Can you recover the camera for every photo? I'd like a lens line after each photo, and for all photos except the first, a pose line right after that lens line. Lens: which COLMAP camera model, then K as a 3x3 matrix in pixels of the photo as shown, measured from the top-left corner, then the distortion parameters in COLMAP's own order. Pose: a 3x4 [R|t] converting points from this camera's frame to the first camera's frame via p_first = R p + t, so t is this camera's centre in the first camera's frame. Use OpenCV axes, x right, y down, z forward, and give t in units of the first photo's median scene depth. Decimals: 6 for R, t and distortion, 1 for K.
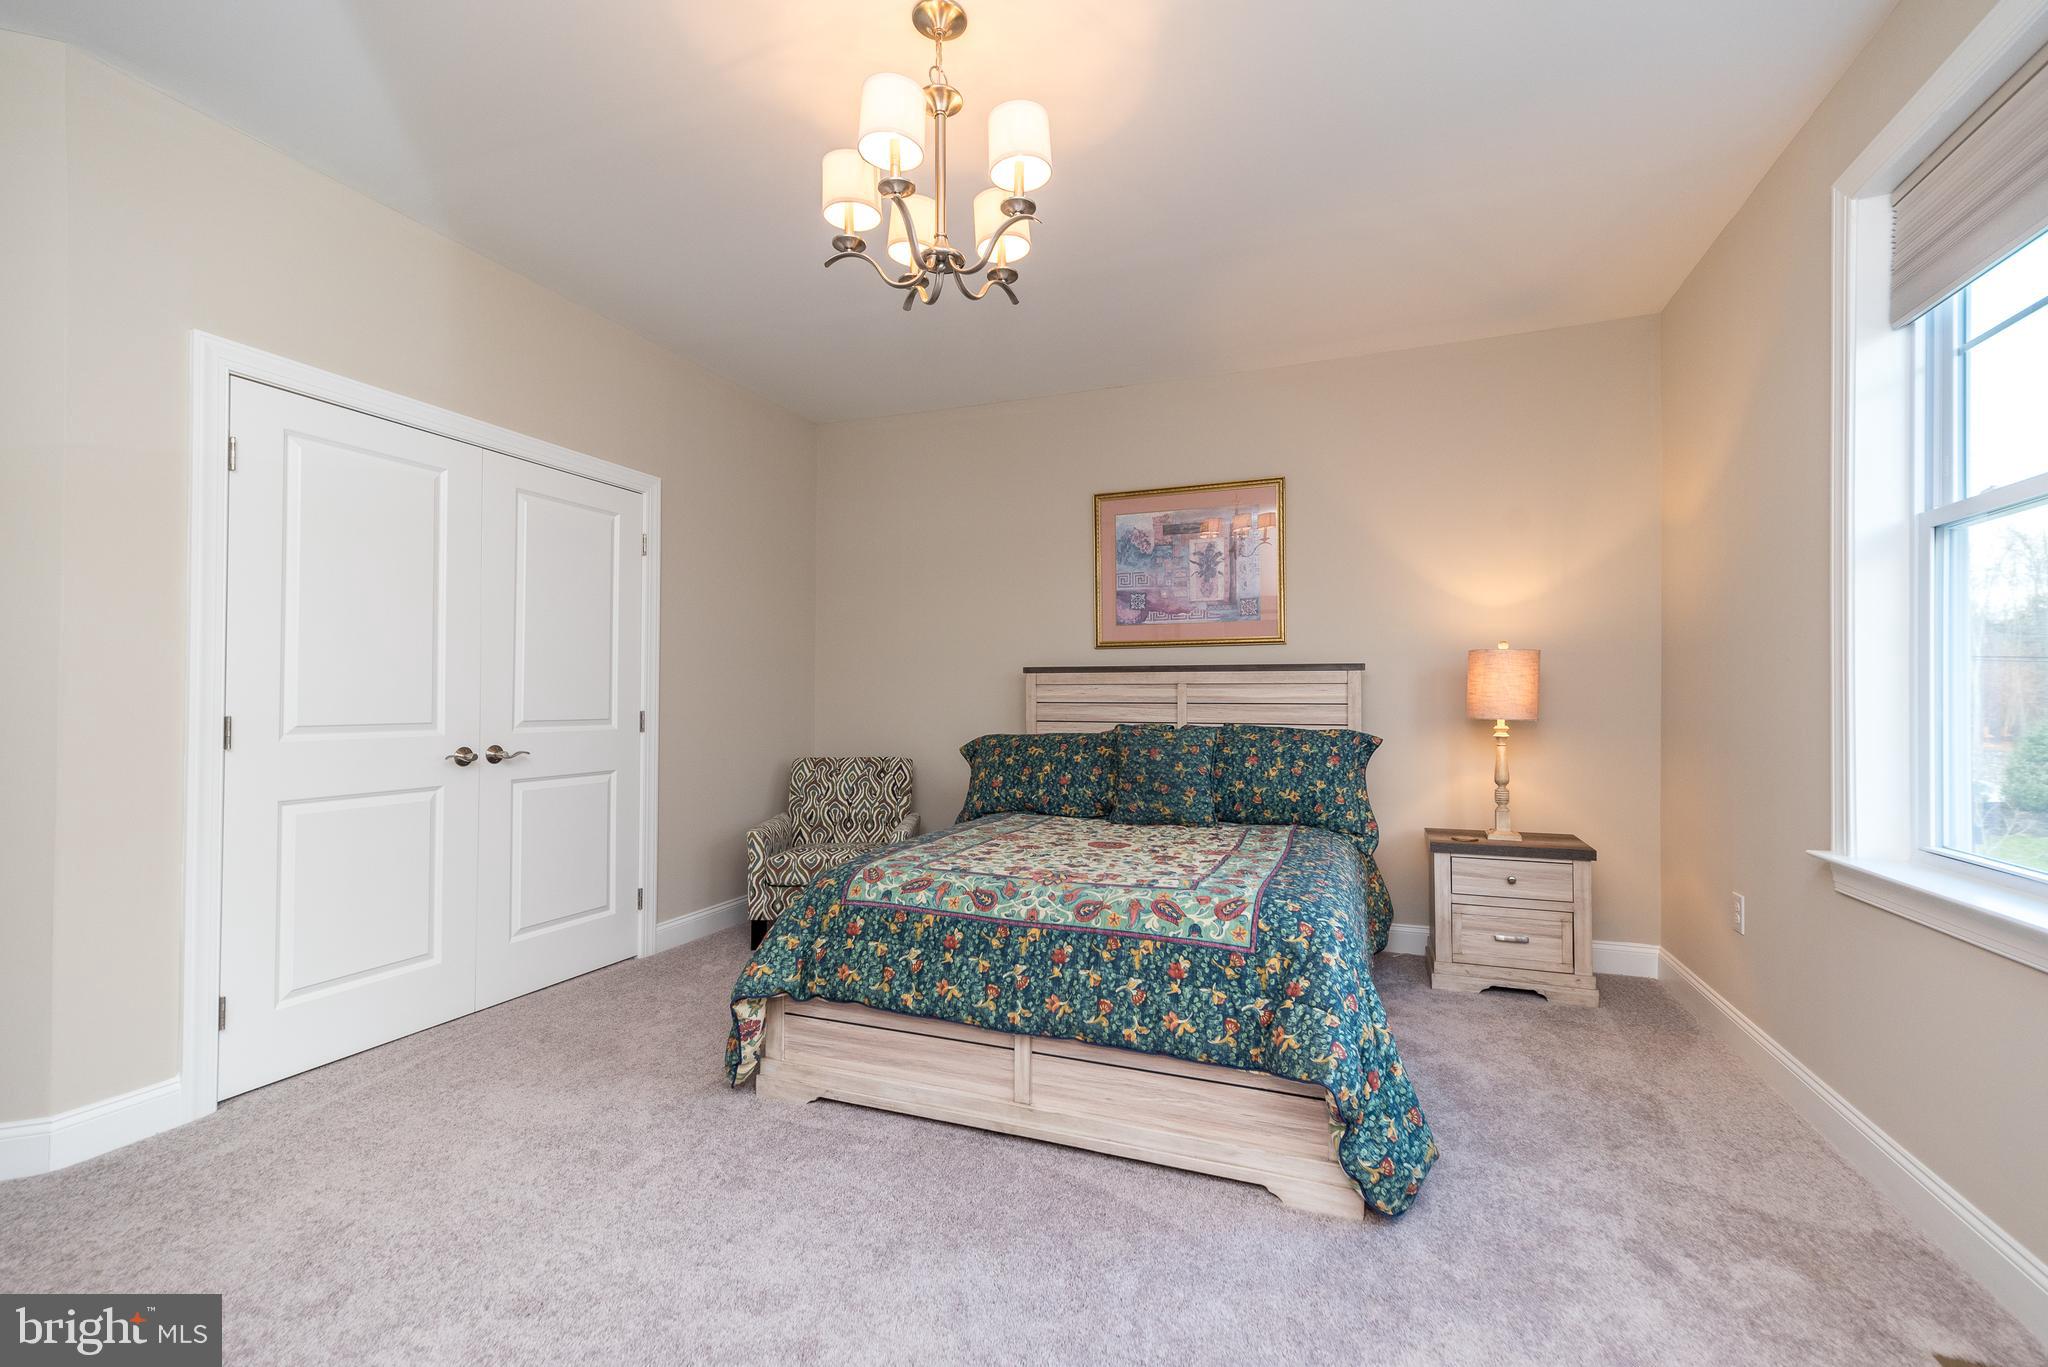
lens RADIAL K [[894.4, 0, 1024.0], [0, 894.4, 683.5], [0, 0, 1]] dist [0.011559, 0.000145]
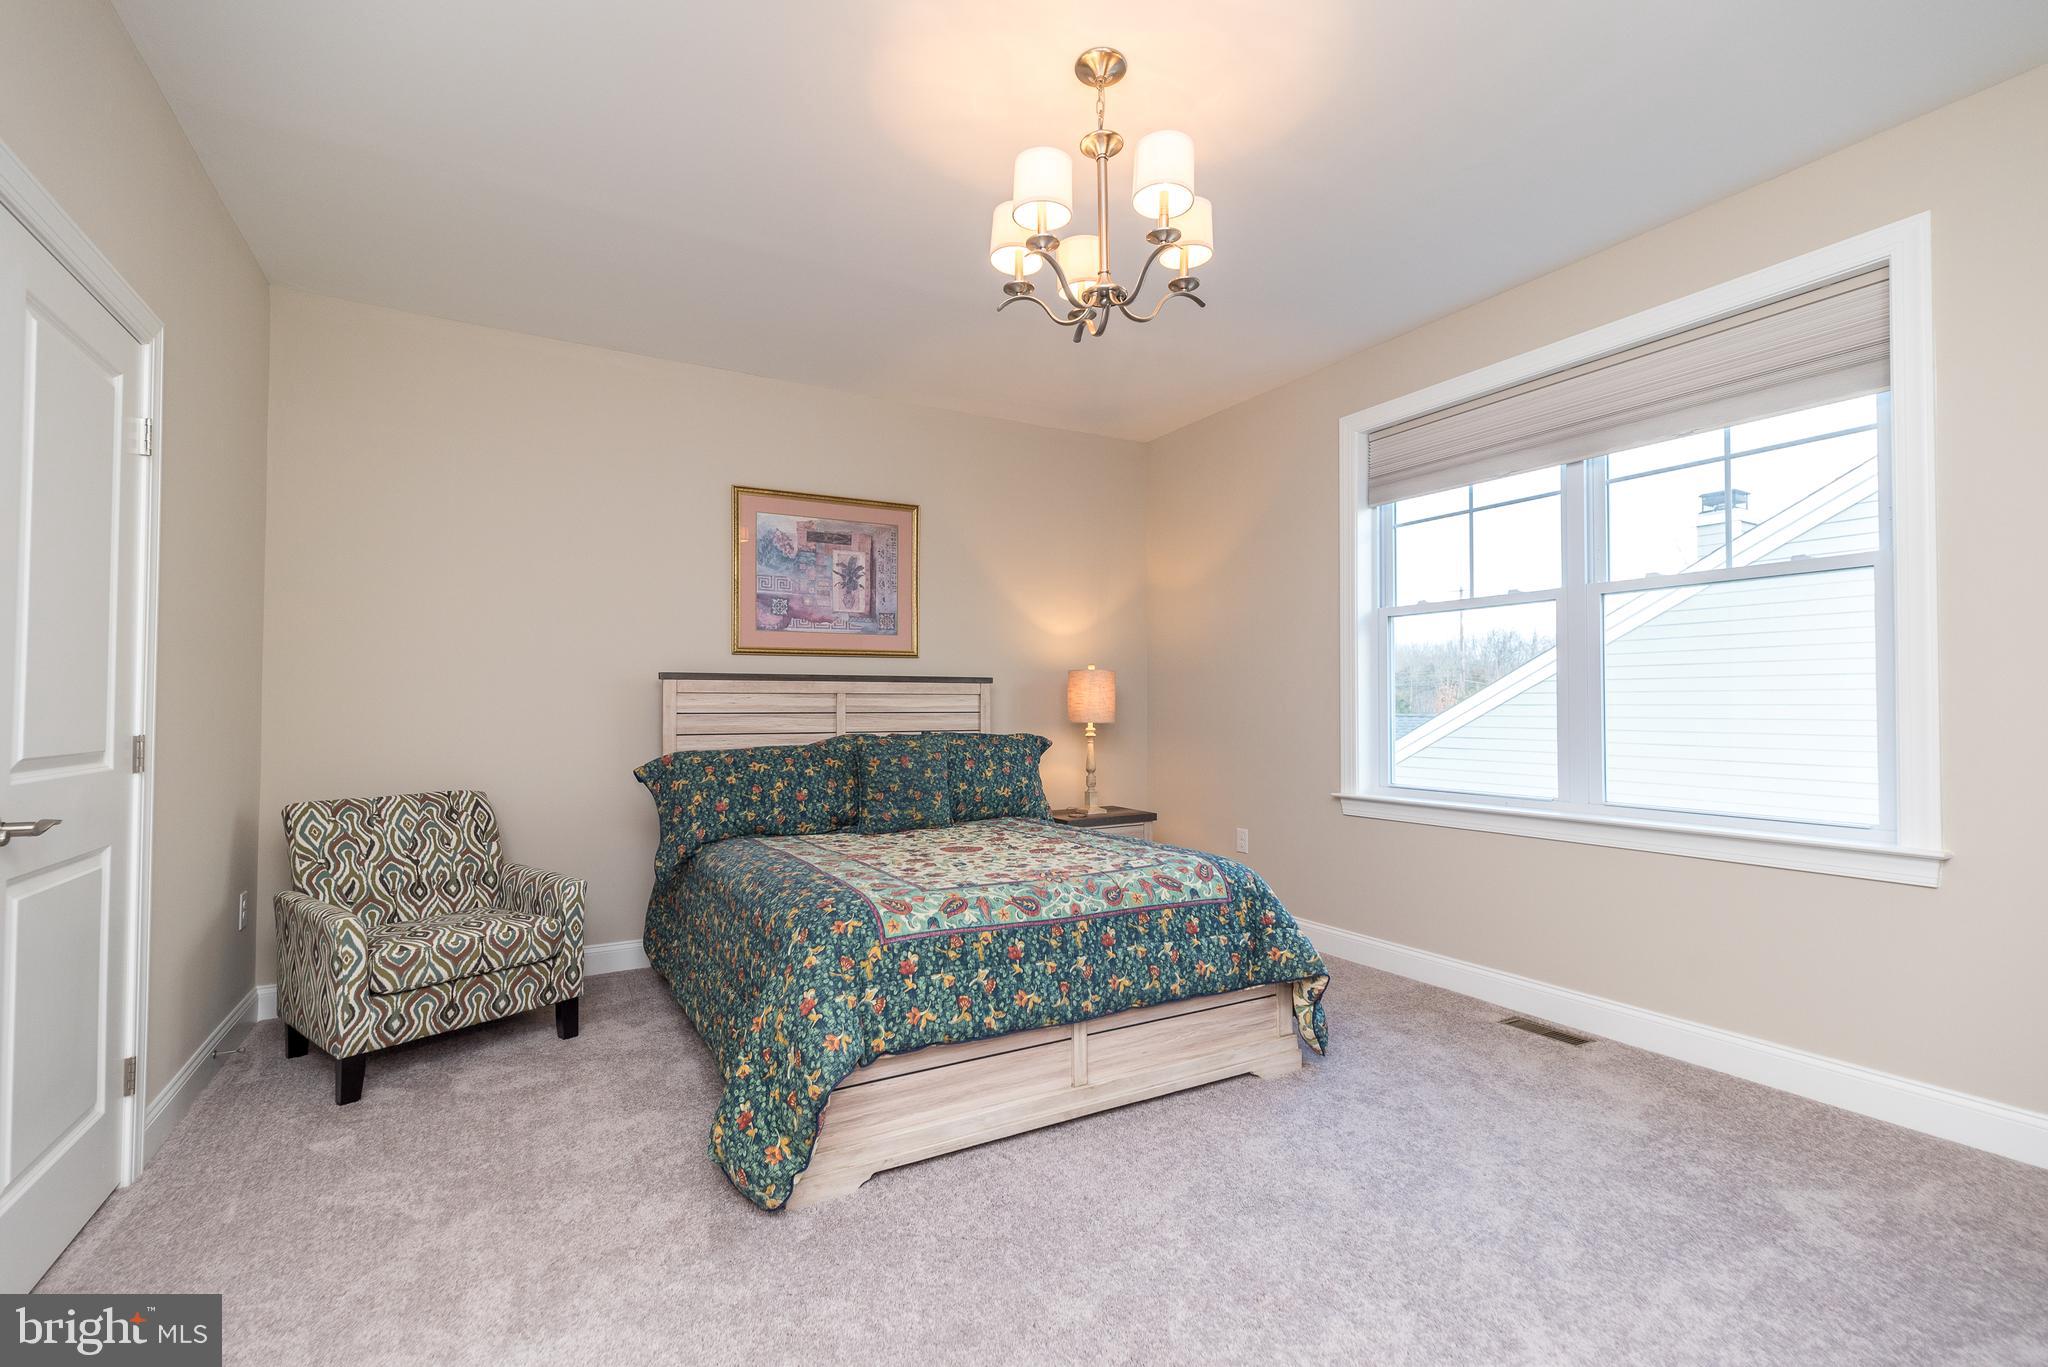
lens RADIAL K [[908.1, 0, 1024.0], [0, 908.1, 683.5], [0, 0, 1]] dist [0.009046, -0.000008]
pose [[0.622866, 0.017332, 0.782136, -0.584517], [-0.009888, 0.999849, -0.014282, 0.001973], [-0.782266, 0.001162, 0.622944, 0.241894]]
